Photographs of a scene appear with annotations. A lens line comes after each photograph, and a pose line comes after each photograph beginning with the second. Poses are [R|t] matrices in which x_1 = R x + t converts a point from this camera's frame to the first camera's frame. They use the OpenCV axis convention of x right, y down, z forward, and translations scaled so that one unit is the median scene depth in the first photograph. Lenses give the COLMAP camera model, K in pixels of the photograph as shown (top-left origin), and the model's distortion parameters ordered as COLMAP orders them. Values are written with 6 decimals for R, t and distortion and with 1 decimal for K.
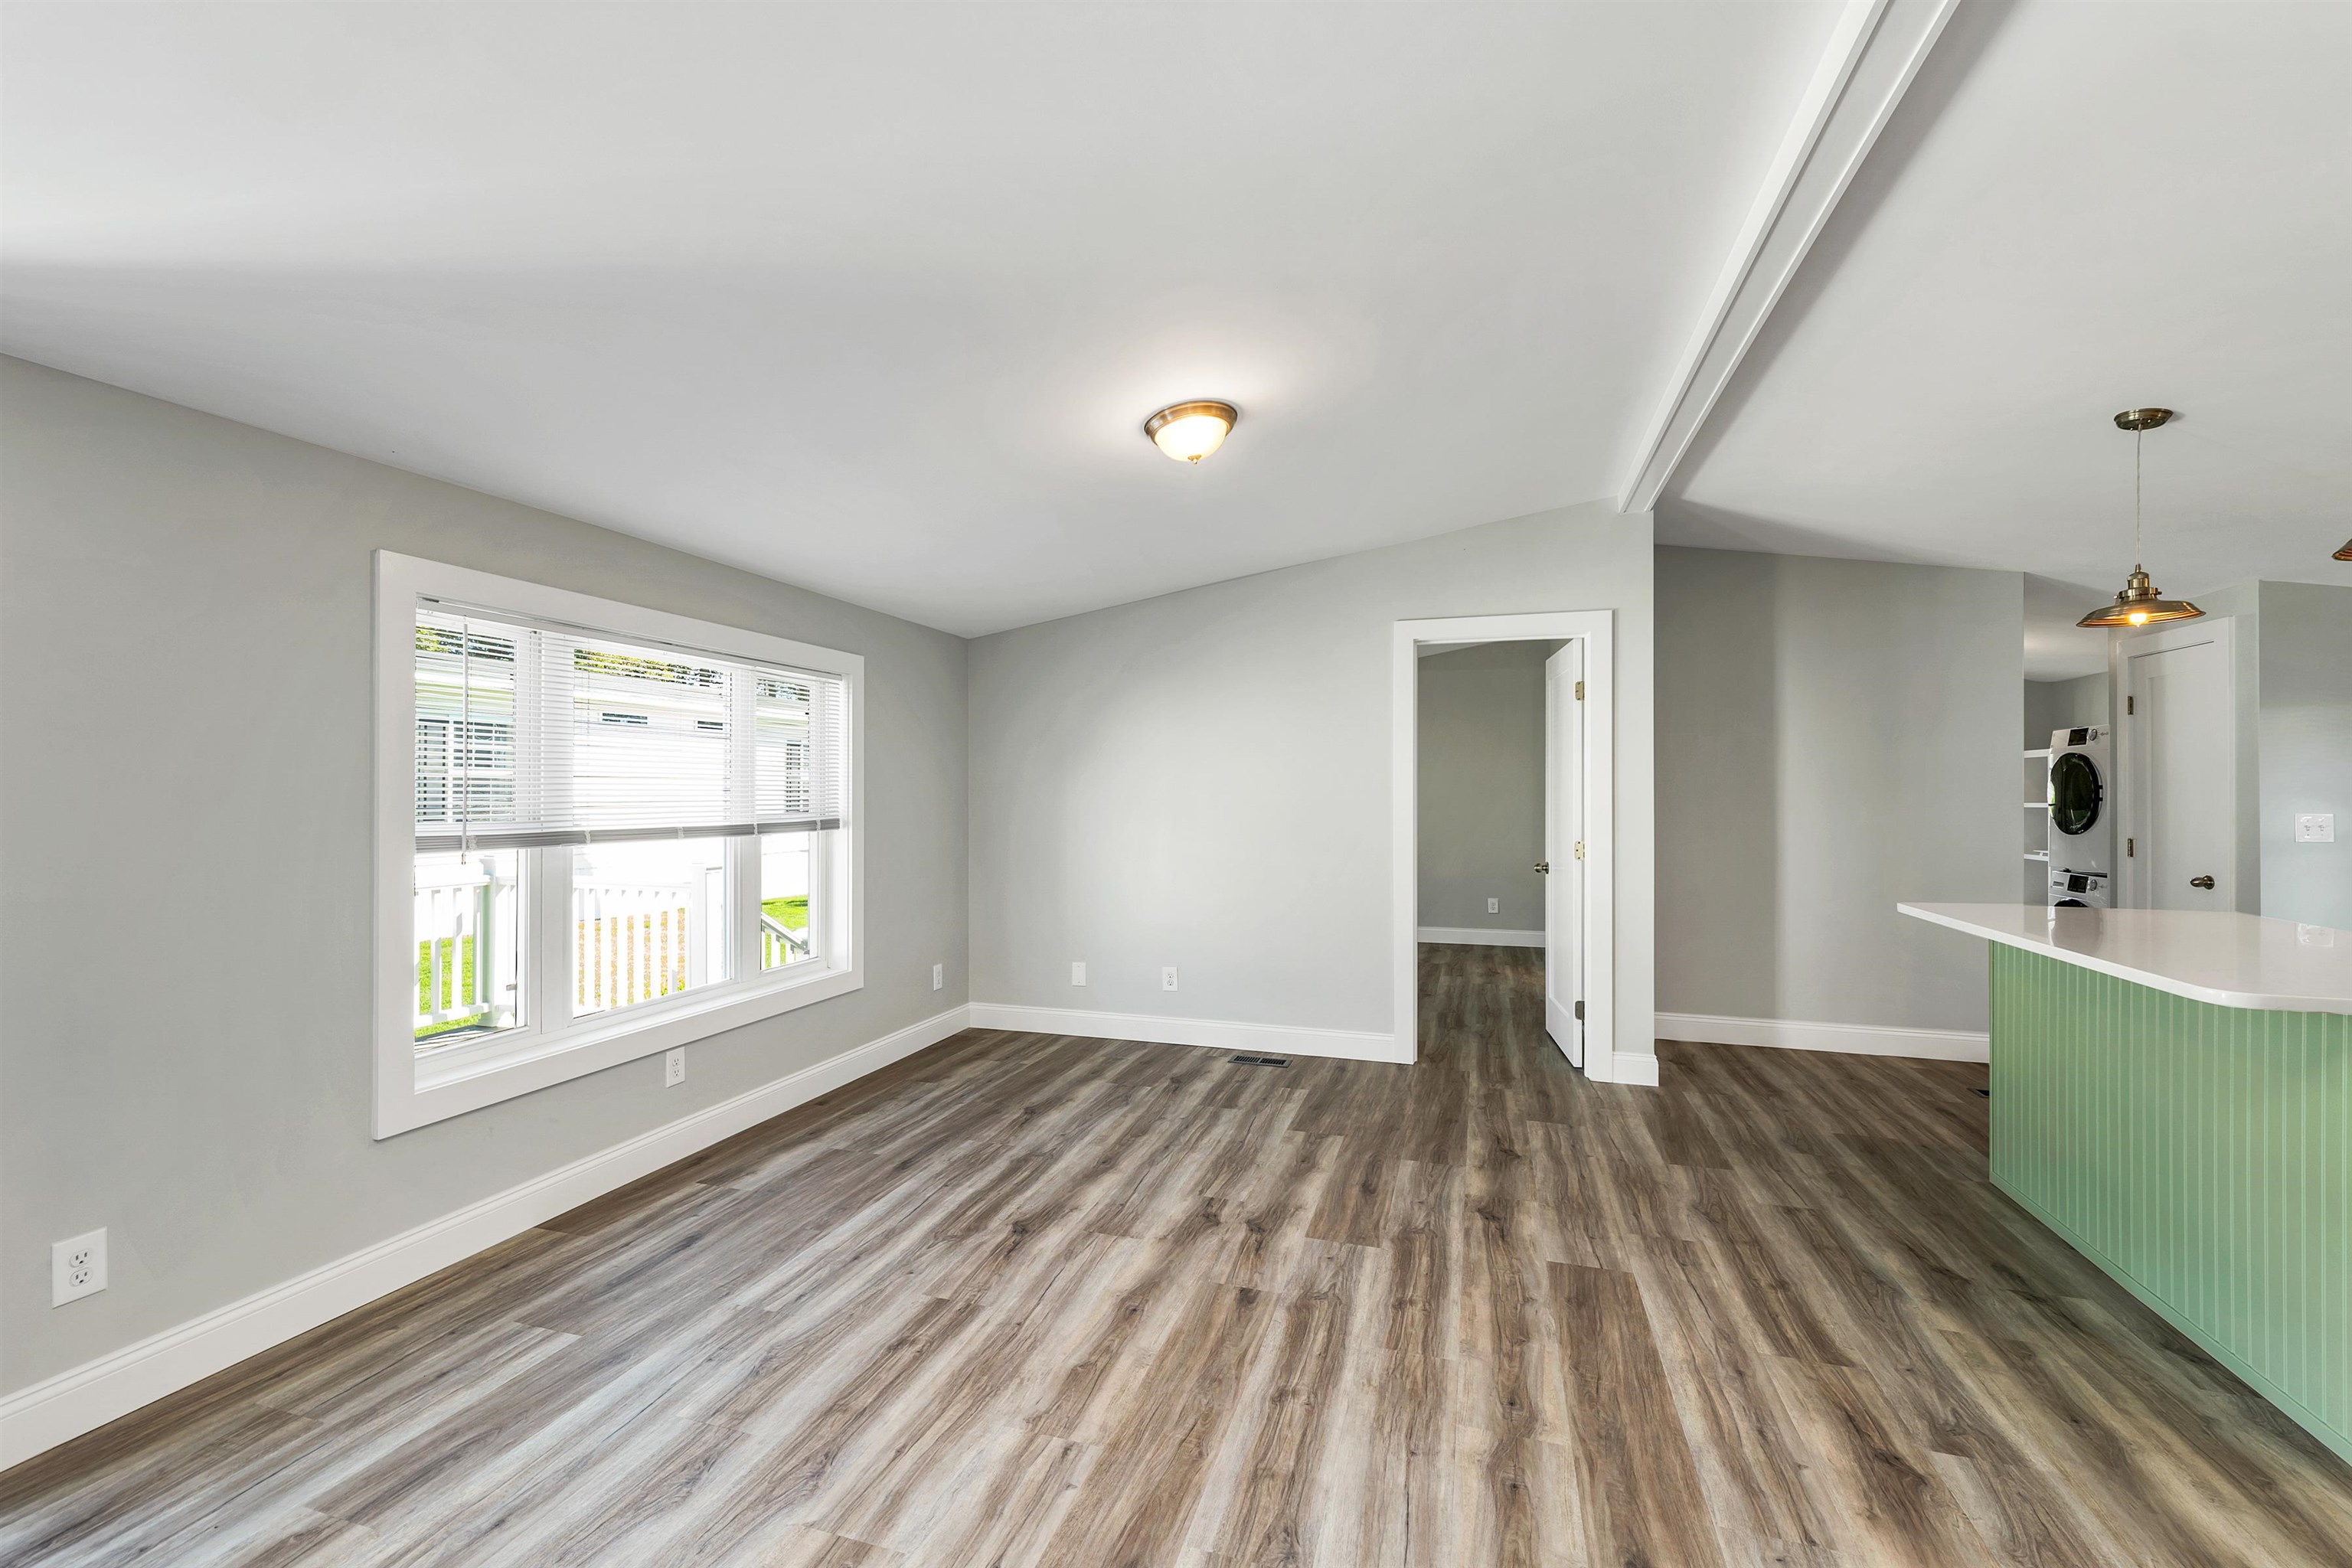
lens RADIAL K [[977.7, 0, 1171.4], [0, 977.7, 785.3], [0, 0, 1]] dist [0.001132, 0.000109]
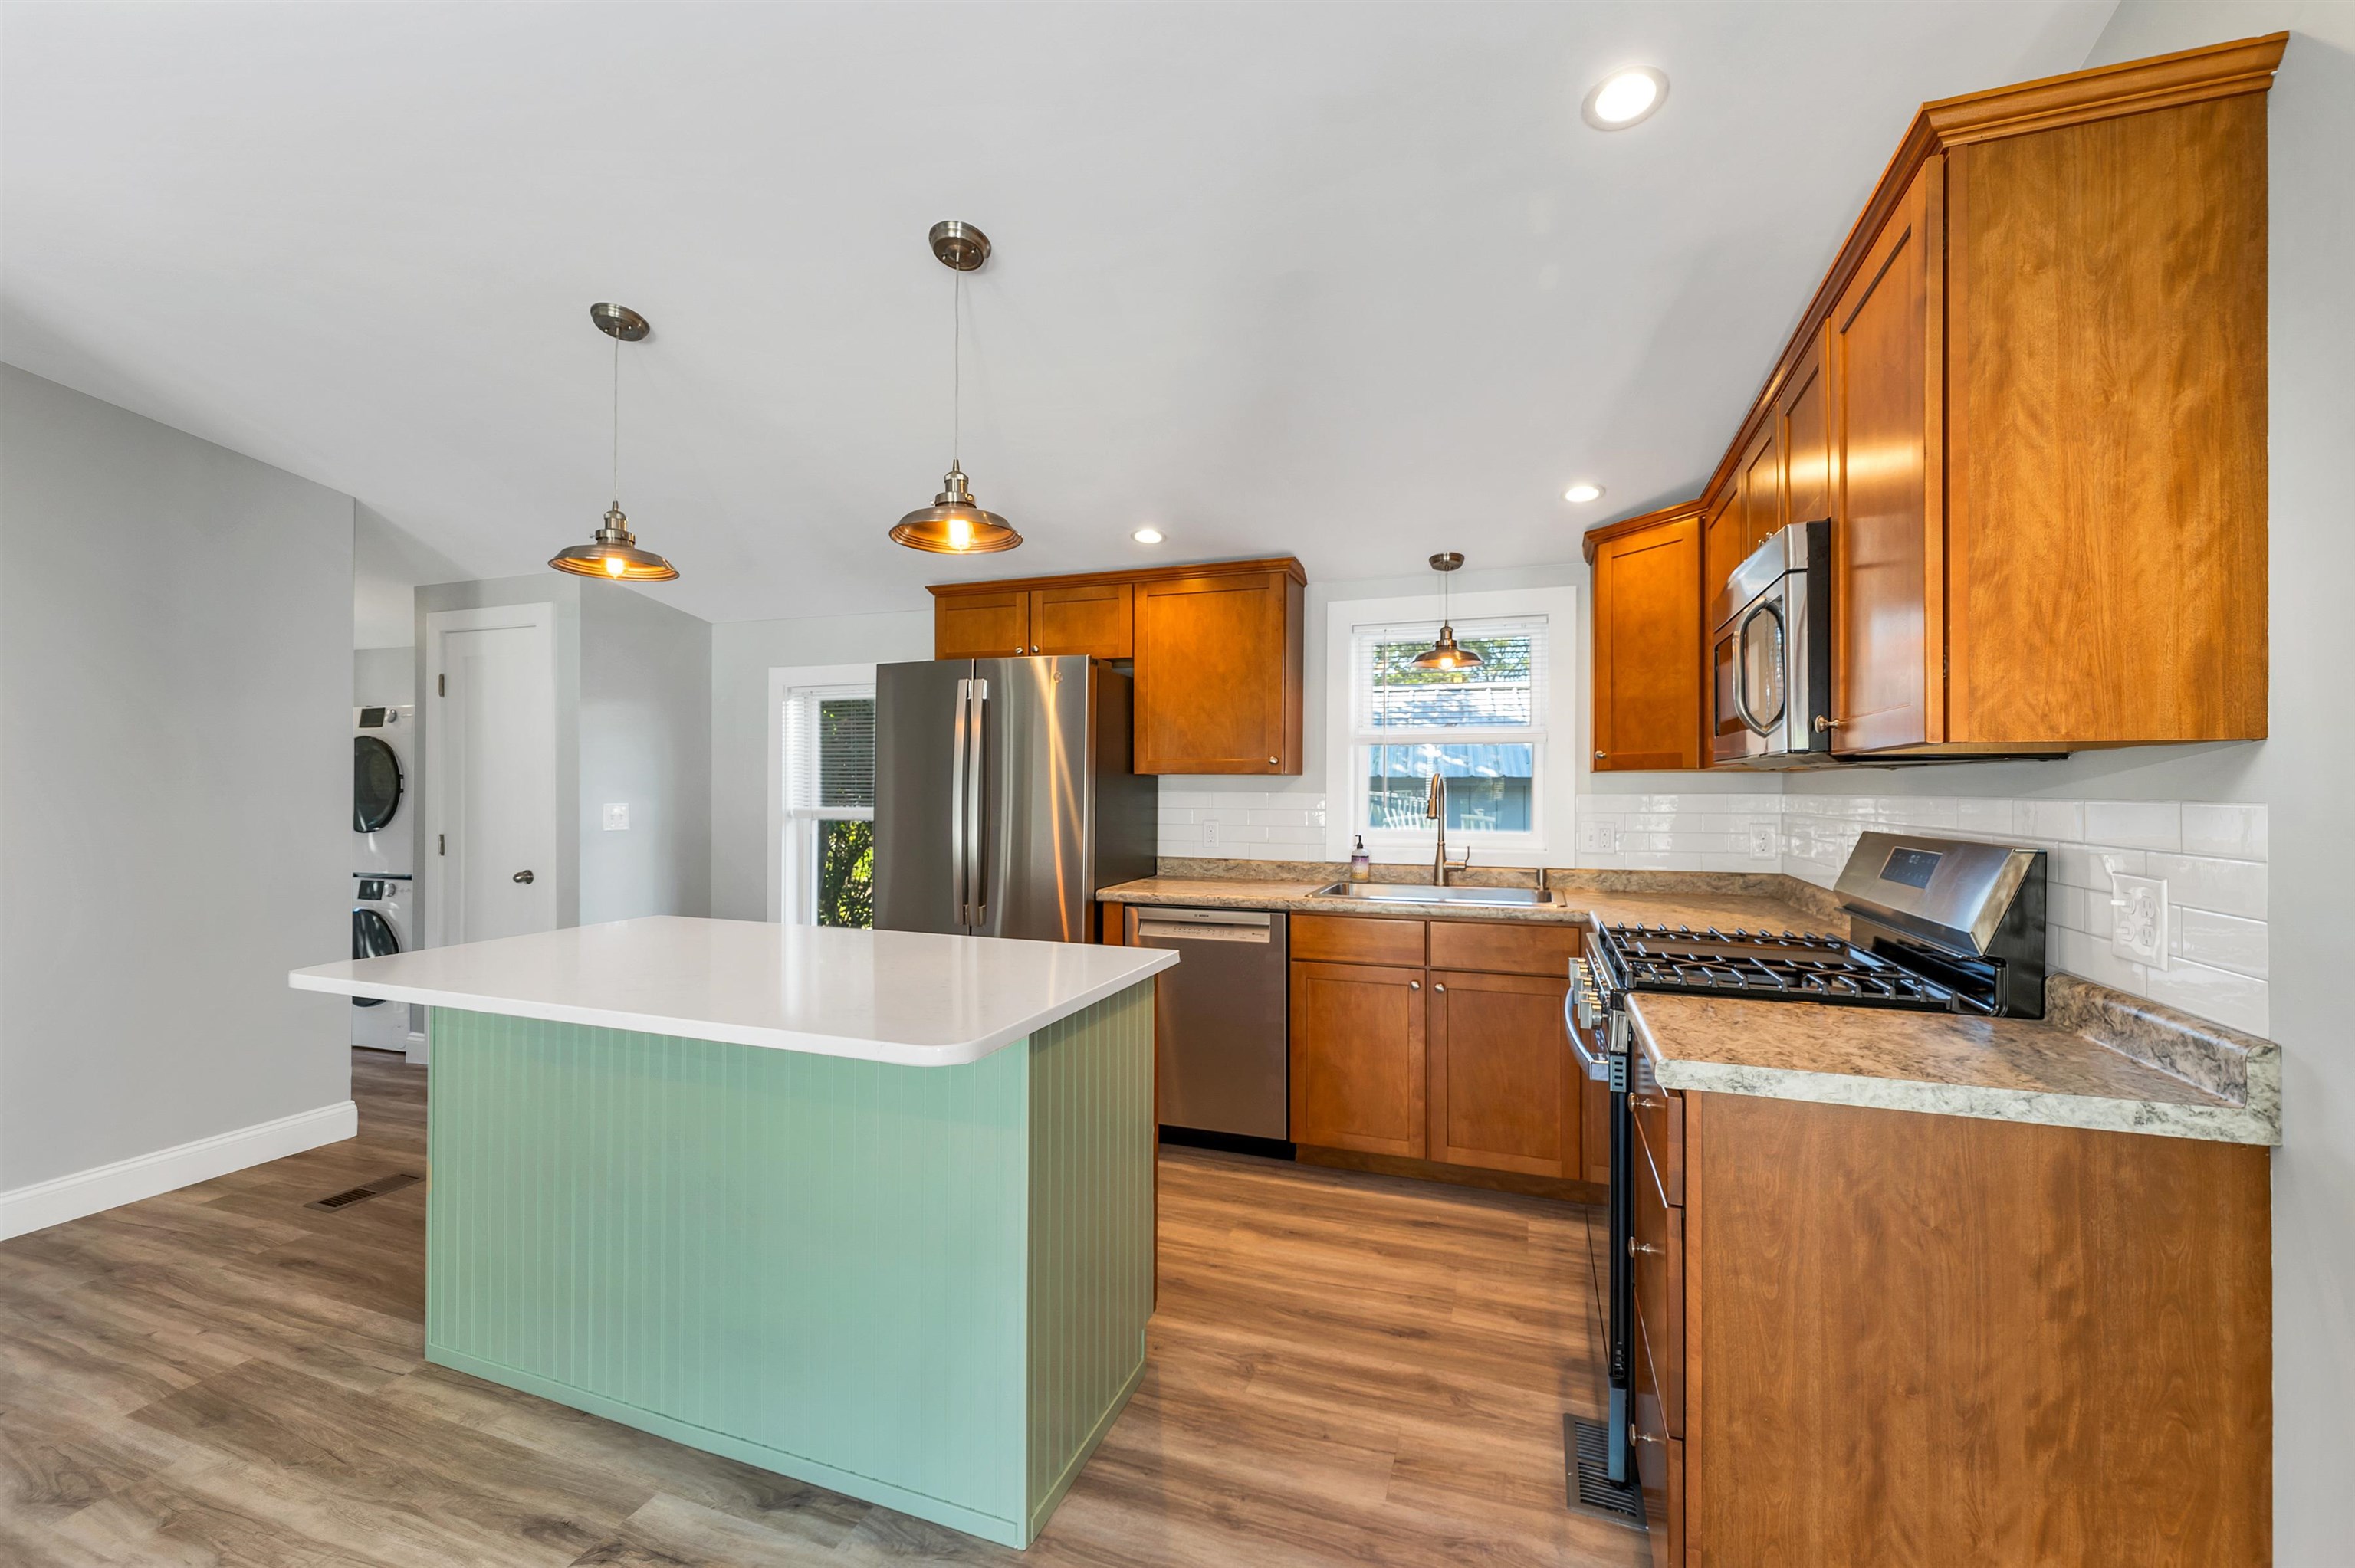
lens RADIAL K [[978.8, 0, 1174.6], [0, 978.8, 784.1], [0, 0, 1]] dist [0.001132, 0.000109]
pose [[0.046050, -0.001900, 0.998937, 0.190961], [-0.007808, 0.999967, 0.002261, 0.001871], [-0.998909, -0.007904, 0.046033, 0.469333]]
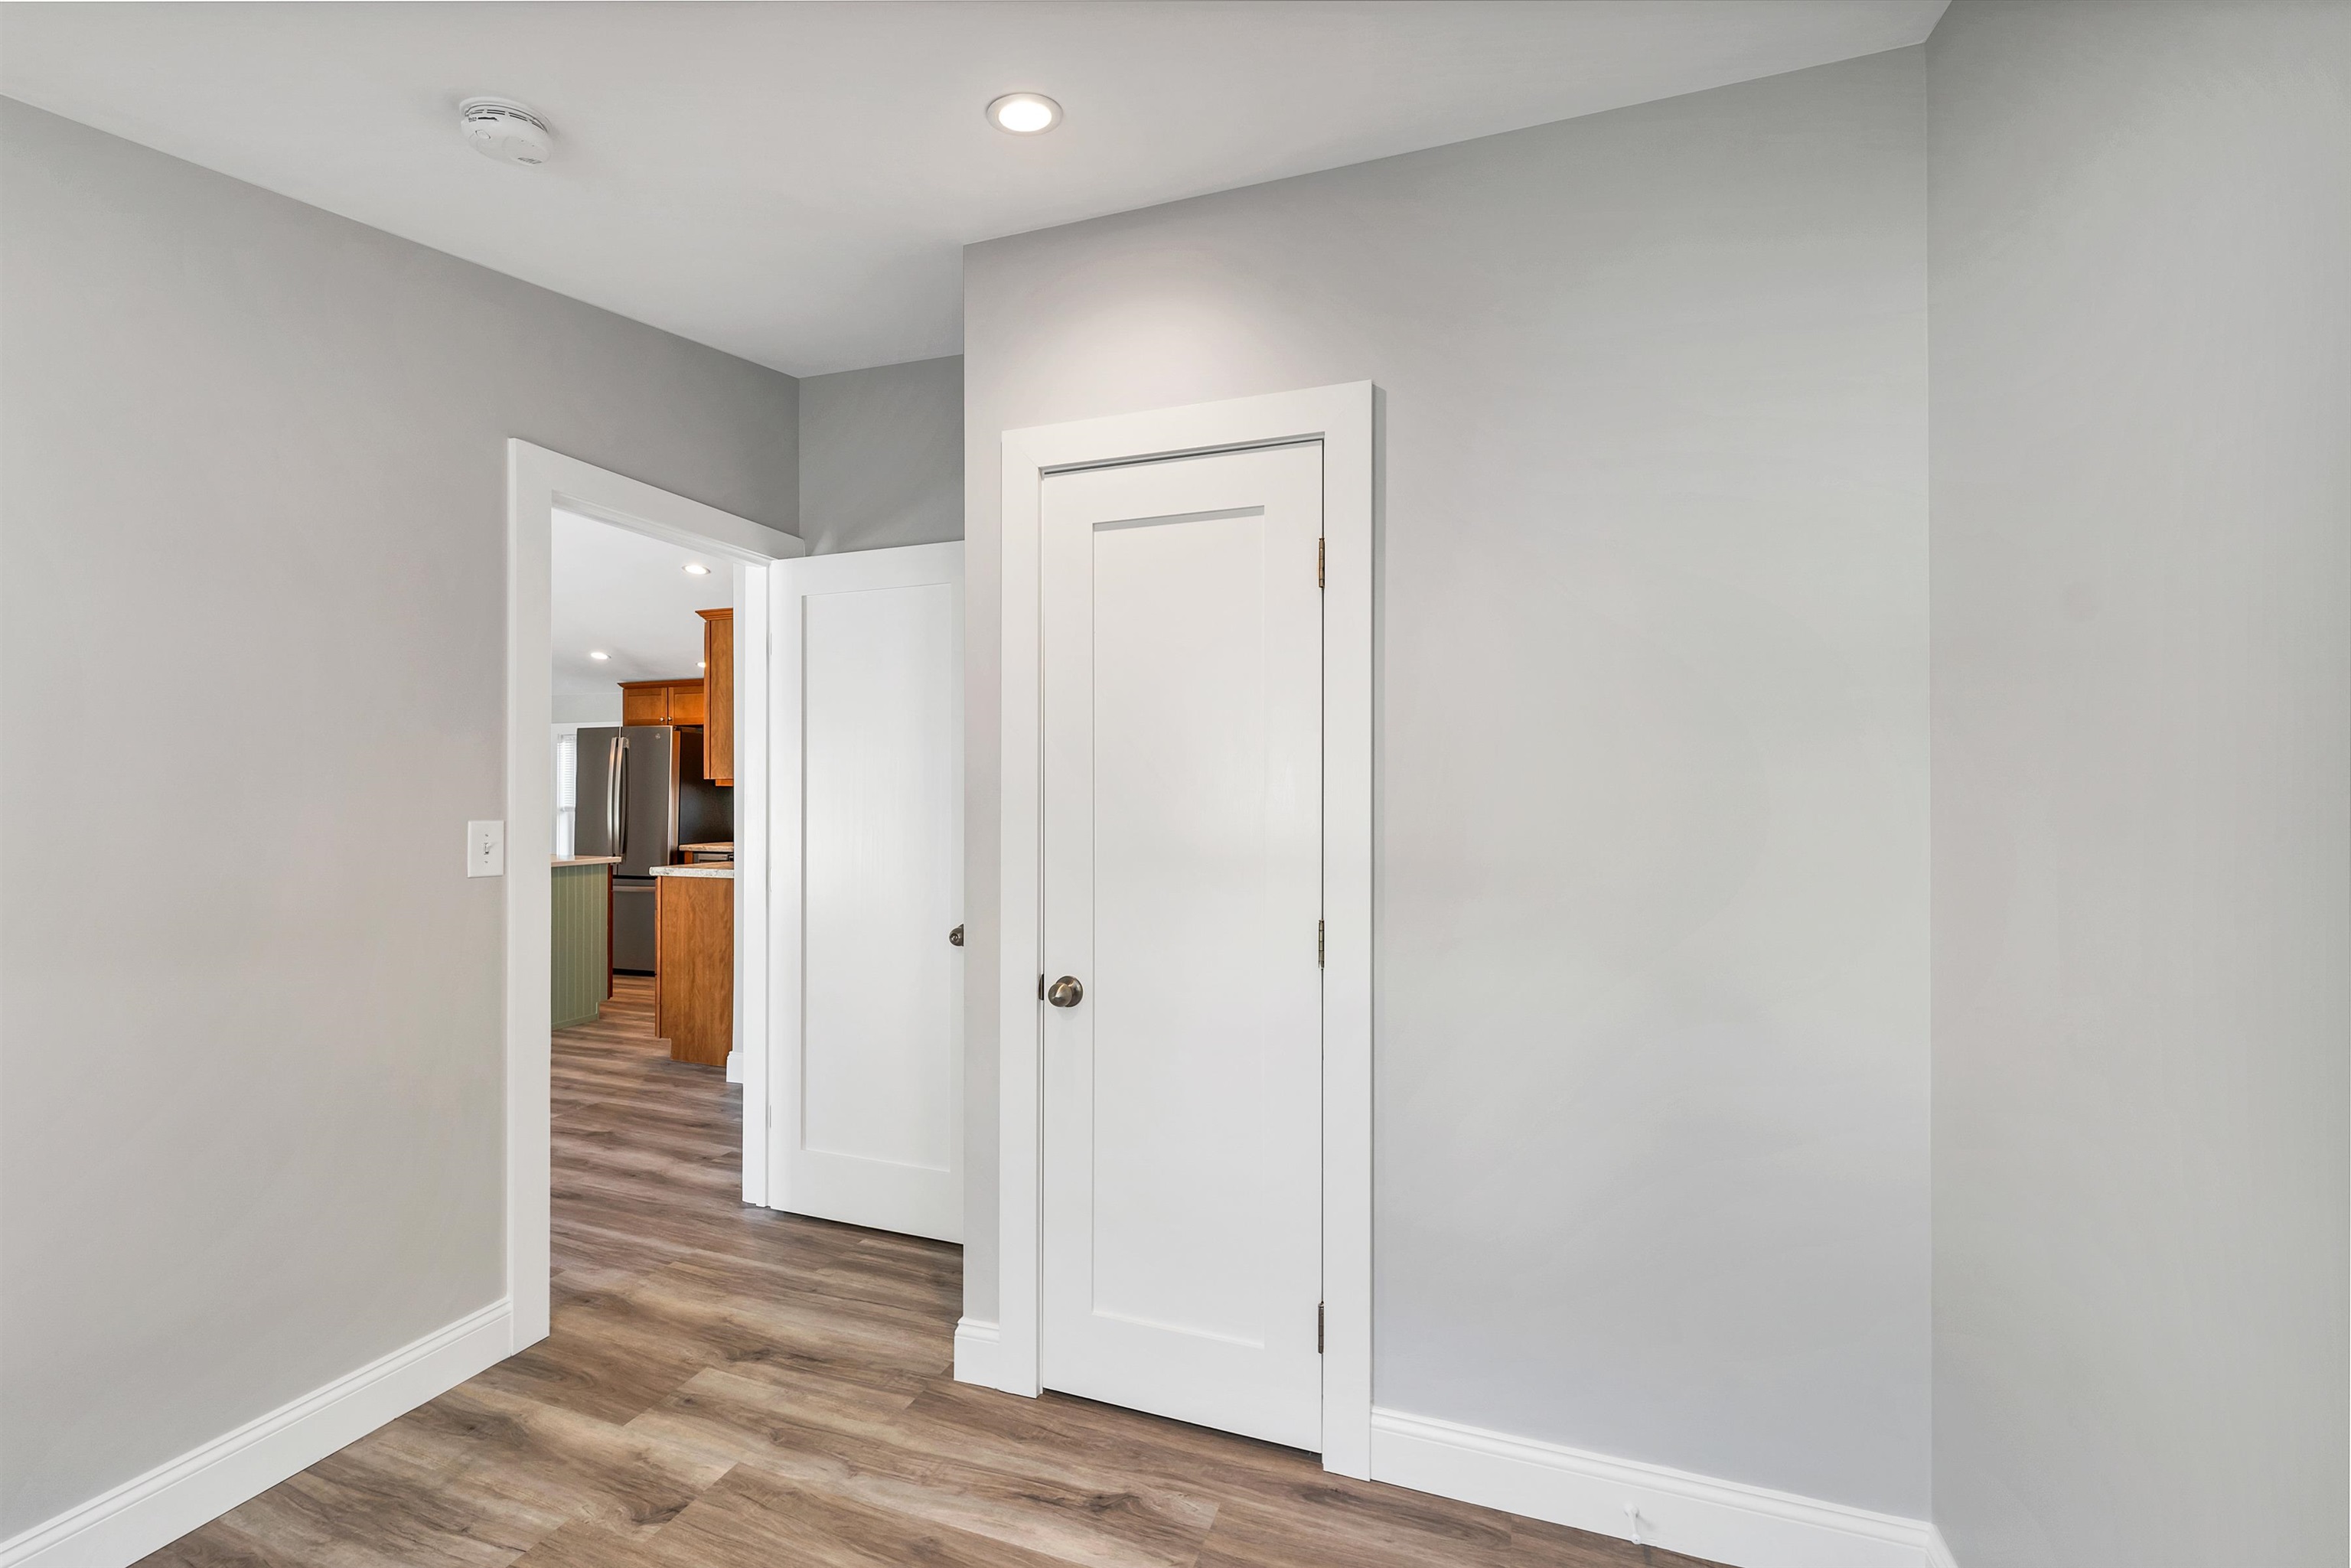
lens RADIAL K [[977.3, 0, 1175.4], [0, 977.3, 788.8], [0, 0, 1]] dist [0.001132, 0.000109]
pose [[0.037729, -0.001876, 0.999286, -0.840882], [0.001184, 0.999998, 0.001832, -0.002514], [-0.999287, 0.001114, 0.037731, -0.579591]]
